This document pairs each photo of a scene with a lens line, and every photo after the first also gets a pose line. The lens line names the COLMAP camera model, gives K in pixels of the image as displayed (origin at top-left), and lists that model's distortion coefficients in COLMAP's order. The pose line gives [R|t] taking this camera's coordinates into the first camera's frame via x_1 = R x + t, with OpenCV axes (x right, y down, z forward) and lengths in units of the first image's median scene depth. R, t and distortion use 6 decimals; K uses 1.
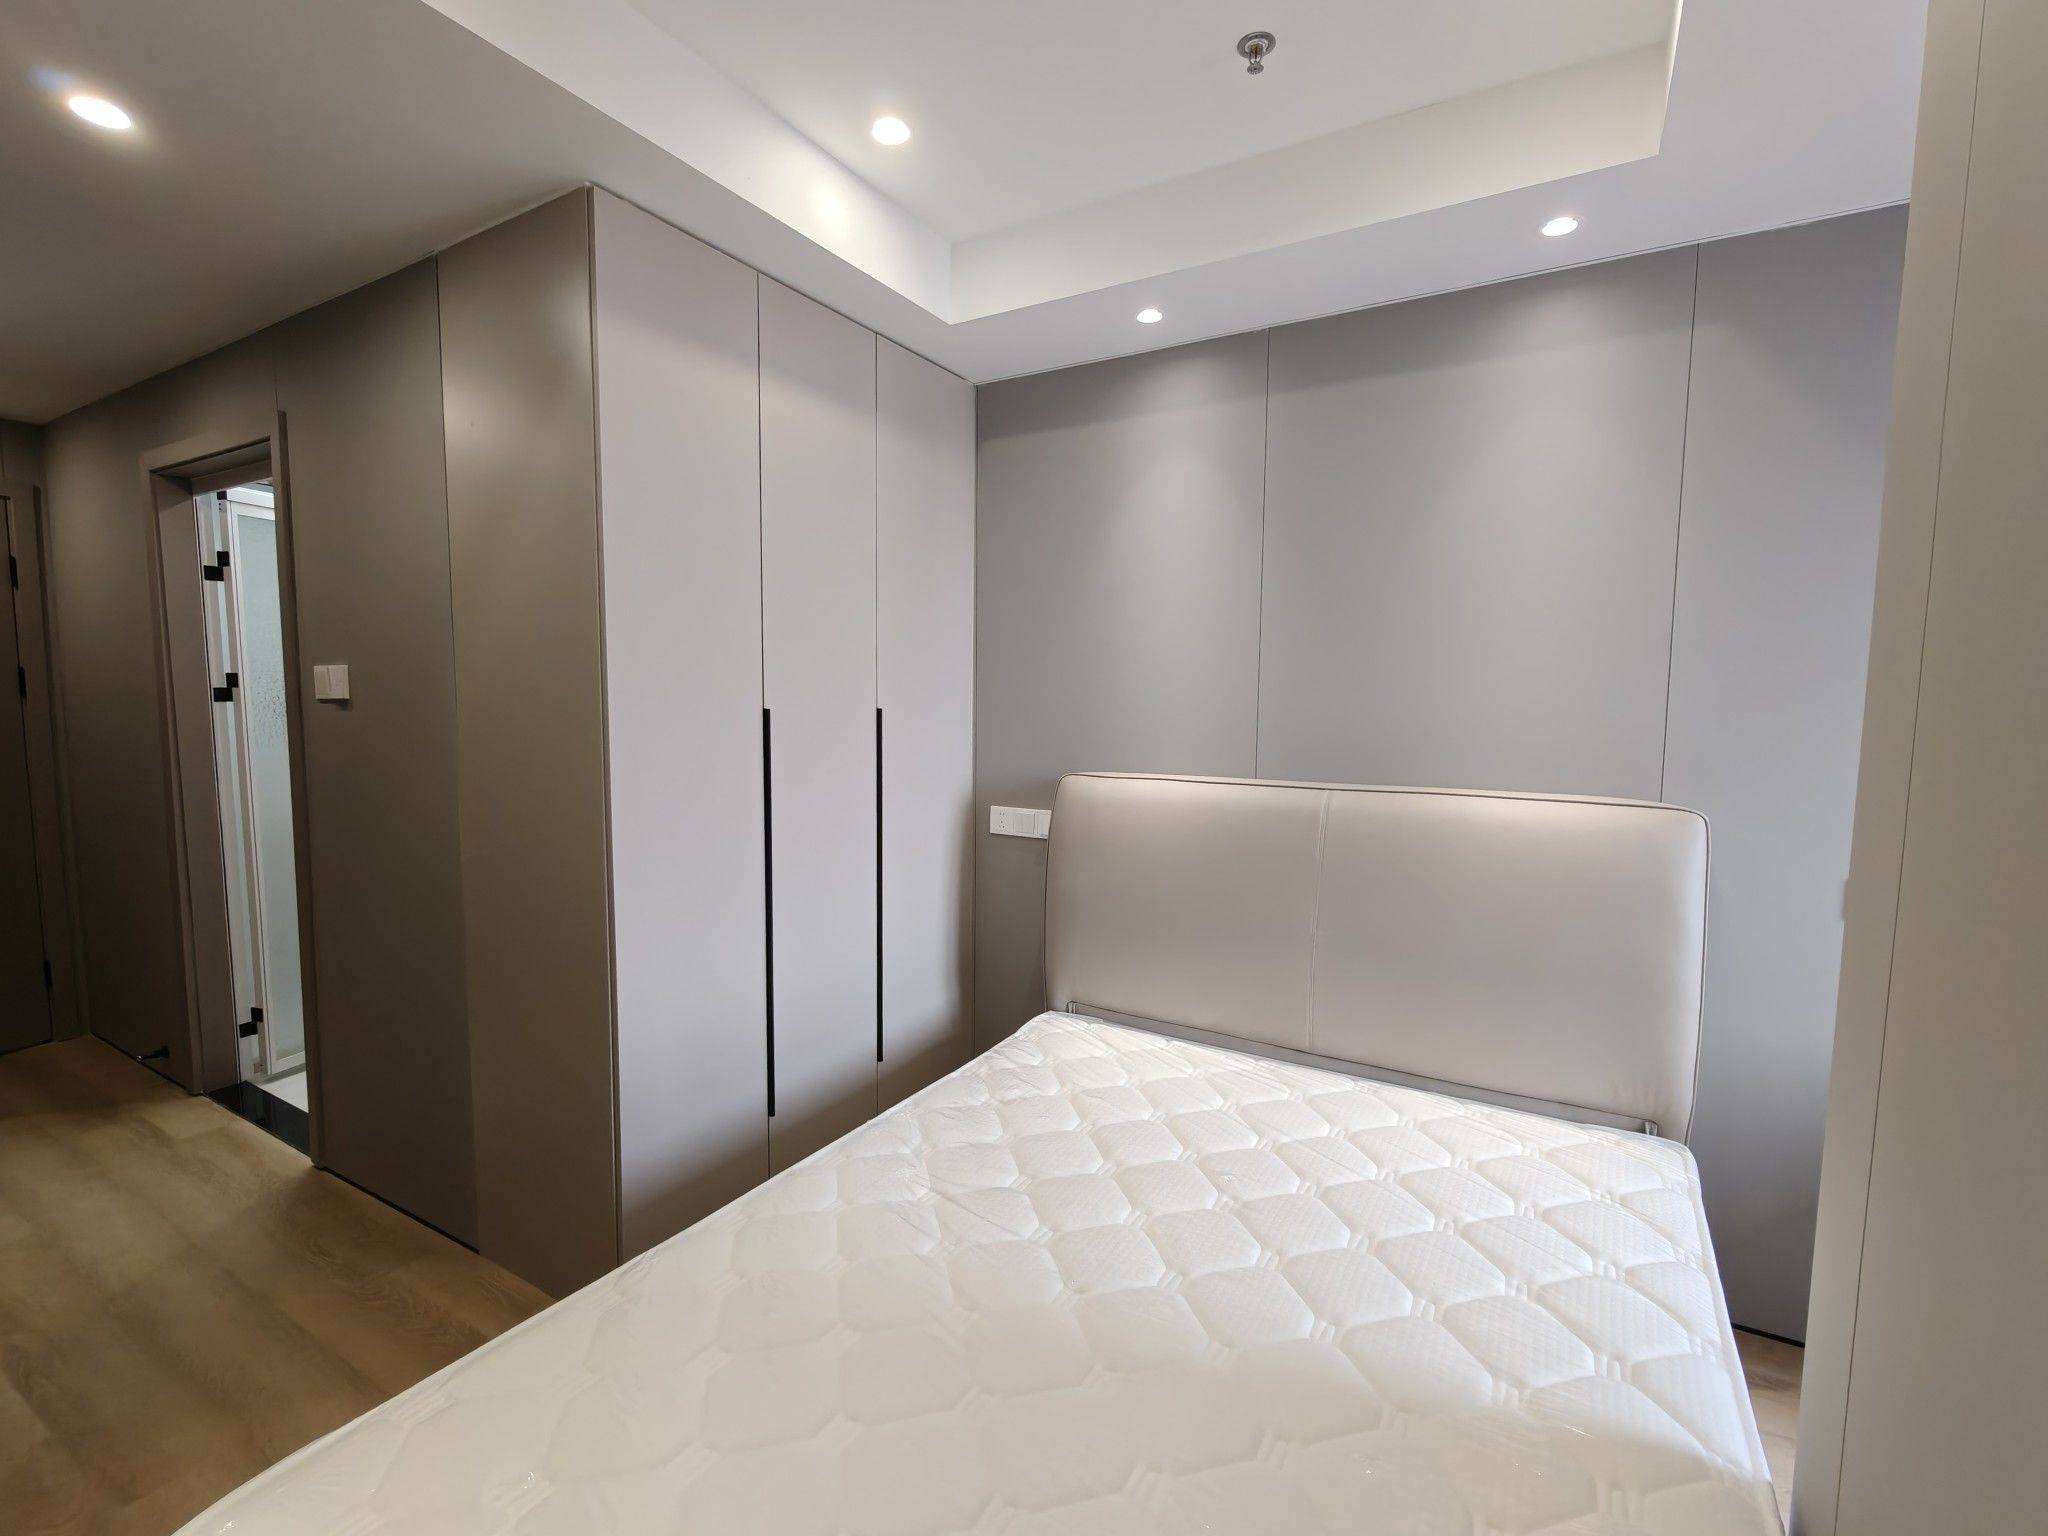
lens RADIAL K [[912.8, 0, 1039.0], [0, 912.8, 774.9], [0, 0, 1]] dist [-0.004204, -0.000670]
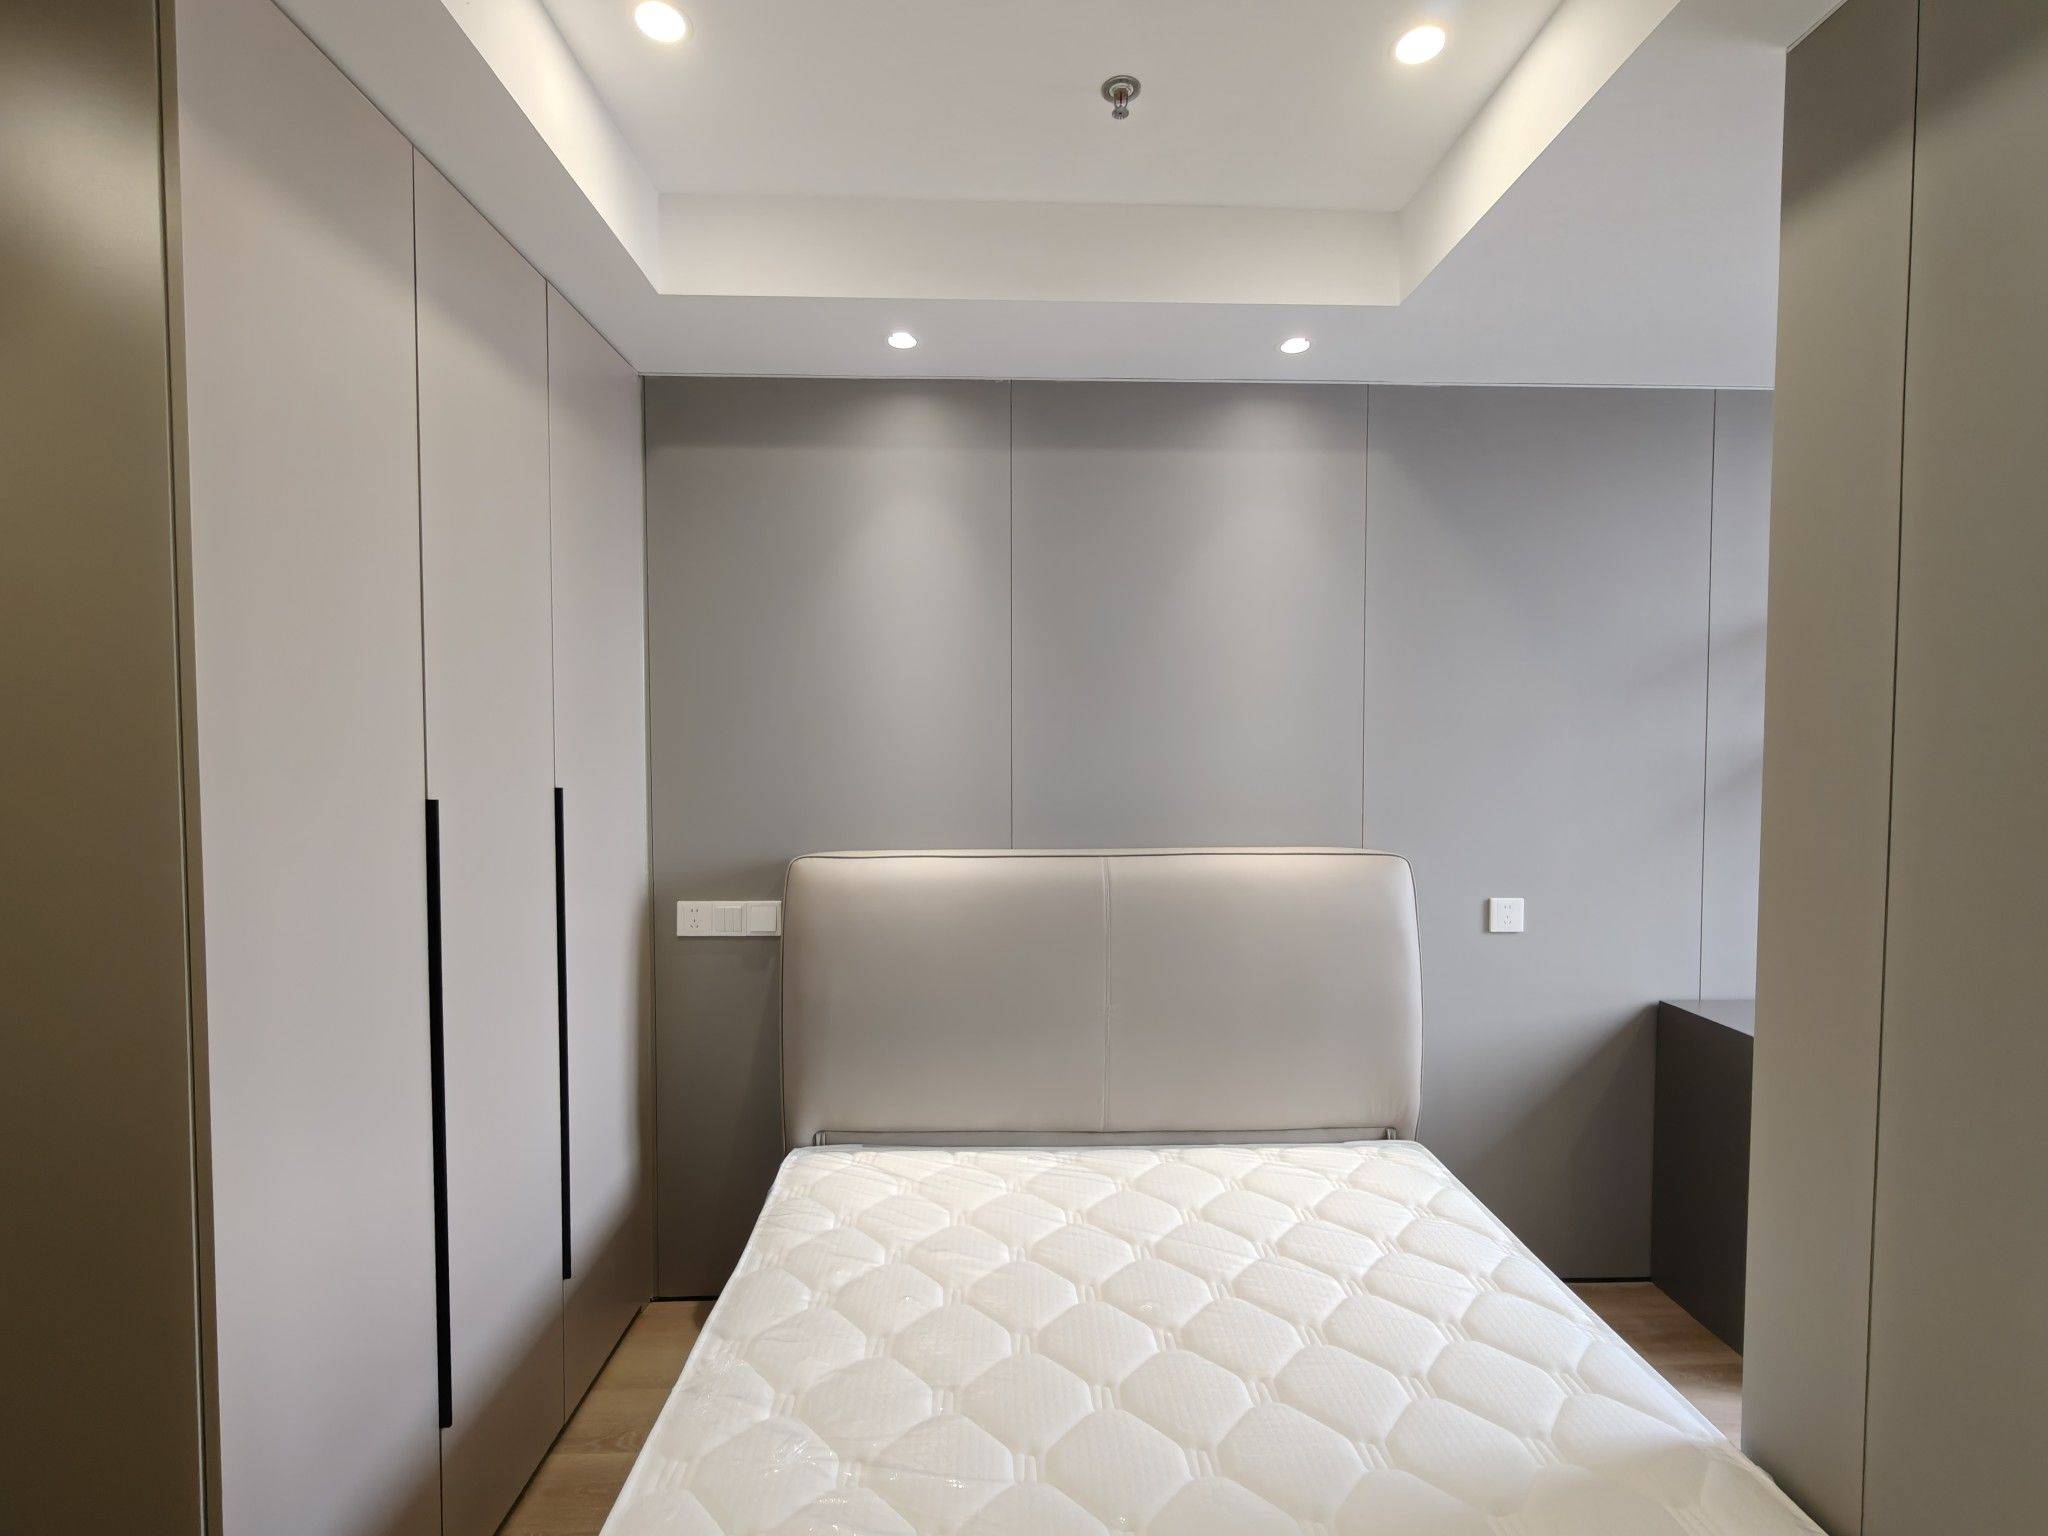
lens RADIAL K [[912.8, 0, 1039.0], [0, 912.8, 774.9], [0, 0, 1]] dist [-0.004204, -0.000670]
pose [[0.846578, -0.025155, 0.531671, -0.277279], [0.051968, 0.998017, -0.035530, -0.042181], [-0.529722, 0.057708, 0.846206, 0.214599]]
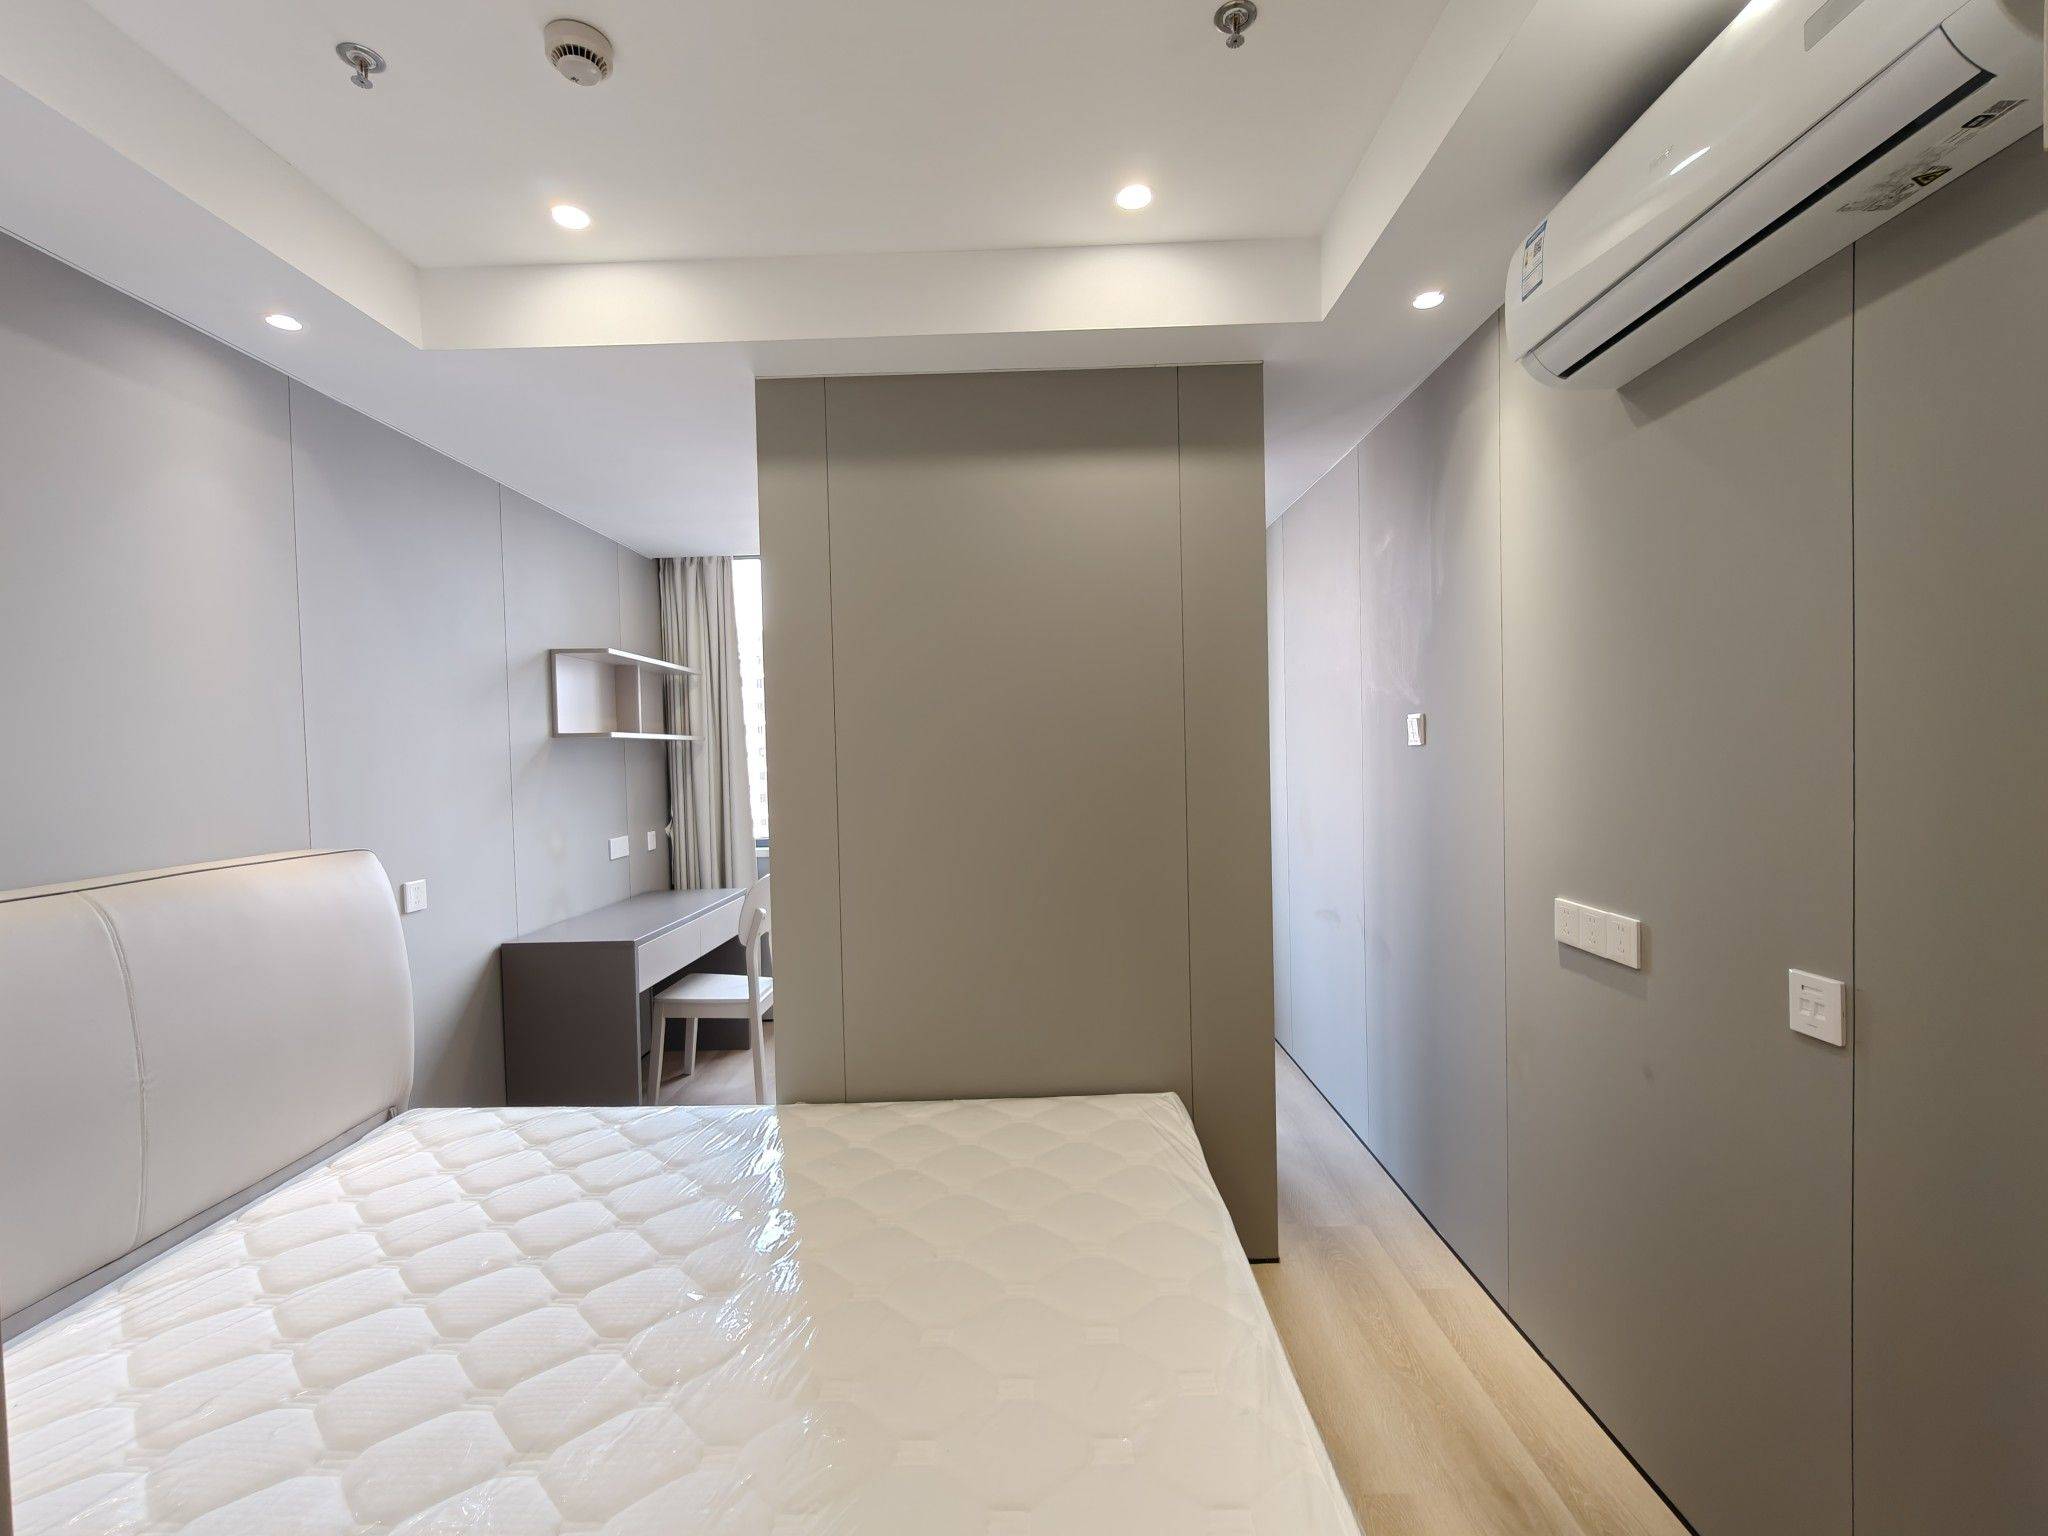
lens RADIAL K [[912.8, 0, 1039.0], [0, 912.8, 774.9], [0, 0, 1]] dist [-0.004204, -0.000670]
pose [[-0.487198, -0.018008, 0.873106, -0.713797], [0.098256, 0.992309, 0.075294, -0.055874], [-0.867747, 0.122471, -0.481681, 0.712795]]
